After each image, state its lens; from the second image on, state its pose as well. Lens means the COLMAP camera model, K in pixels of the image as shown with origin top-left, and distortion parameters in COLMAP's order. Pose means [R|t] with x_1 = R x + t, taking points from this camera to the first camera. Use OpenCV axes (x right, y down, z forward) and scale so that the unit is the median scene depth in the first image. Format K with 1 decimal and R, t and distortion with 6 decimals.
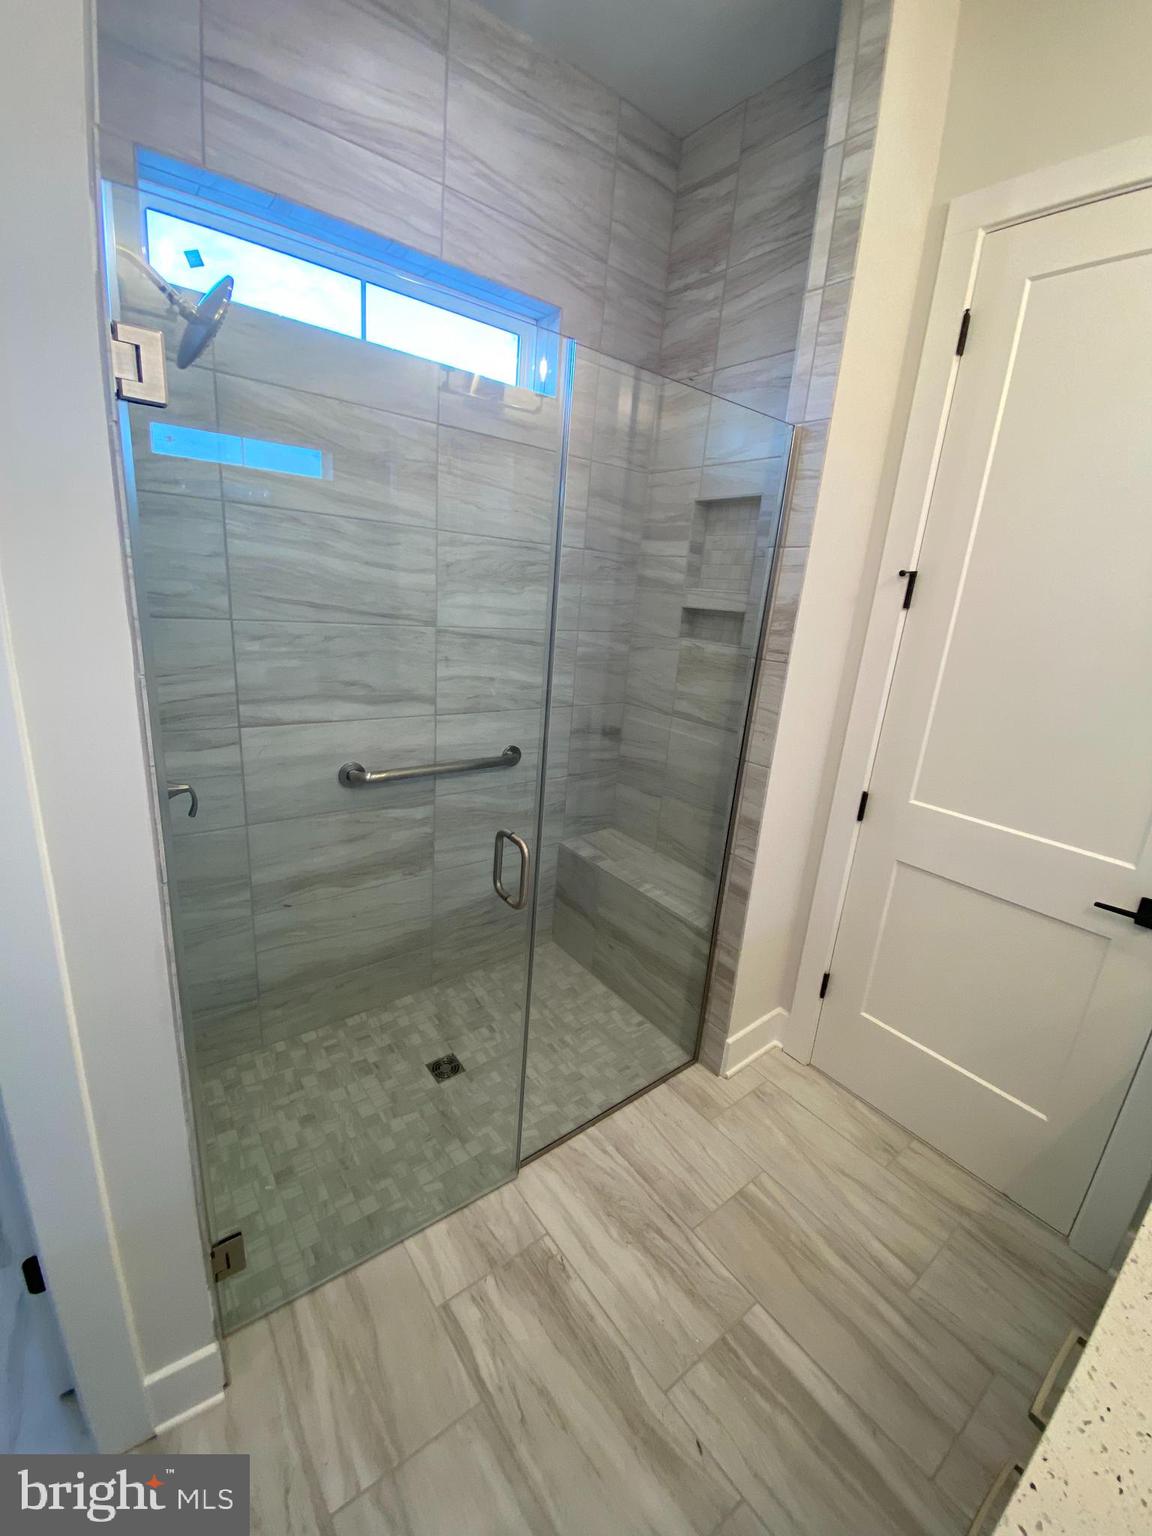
lens RADIAL K [[626.3, 0, 564.4], [0, 626.3, 769.2], [0, 0, 1]] dist [0.015493, -0.017462]
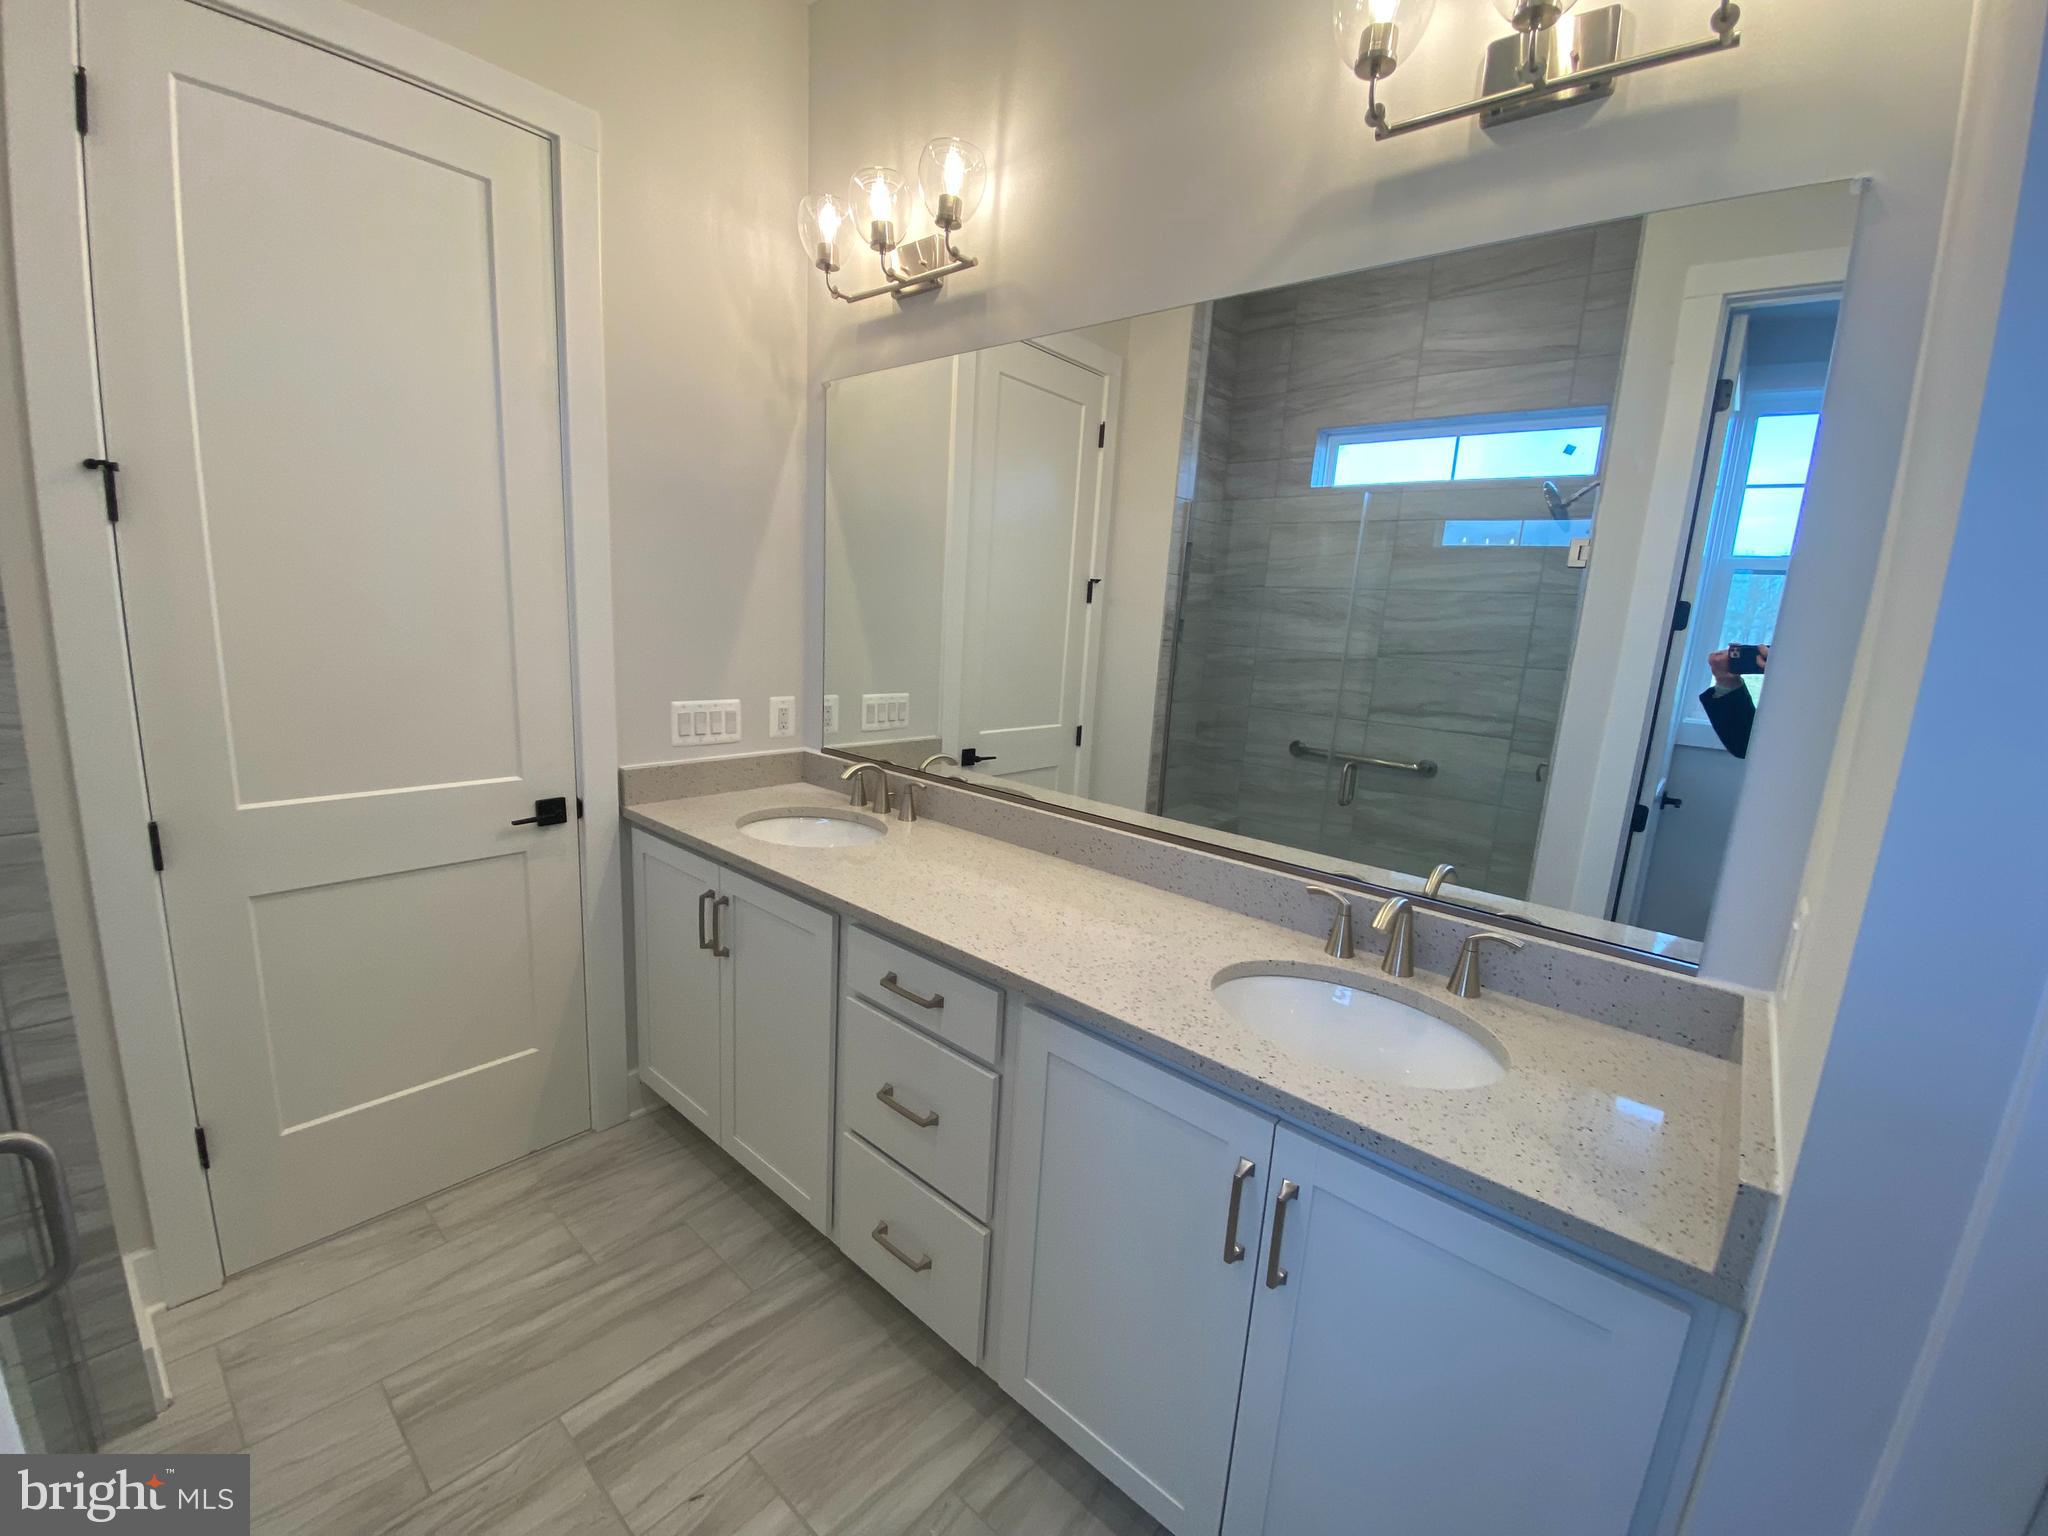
lens RADIAL K [[835.0, 0, 1027.5], [0, 835.0, 785.8], [0, 0, 1]] dist [0.015493, -0.017462]
pose [[-0.209774, -0.279350, 0.936994, -0.462343], [0.201569, 0.925376, 0.321013, -0.086929], [-0.956747, 0.256209, -0.137812, 0.294076]]
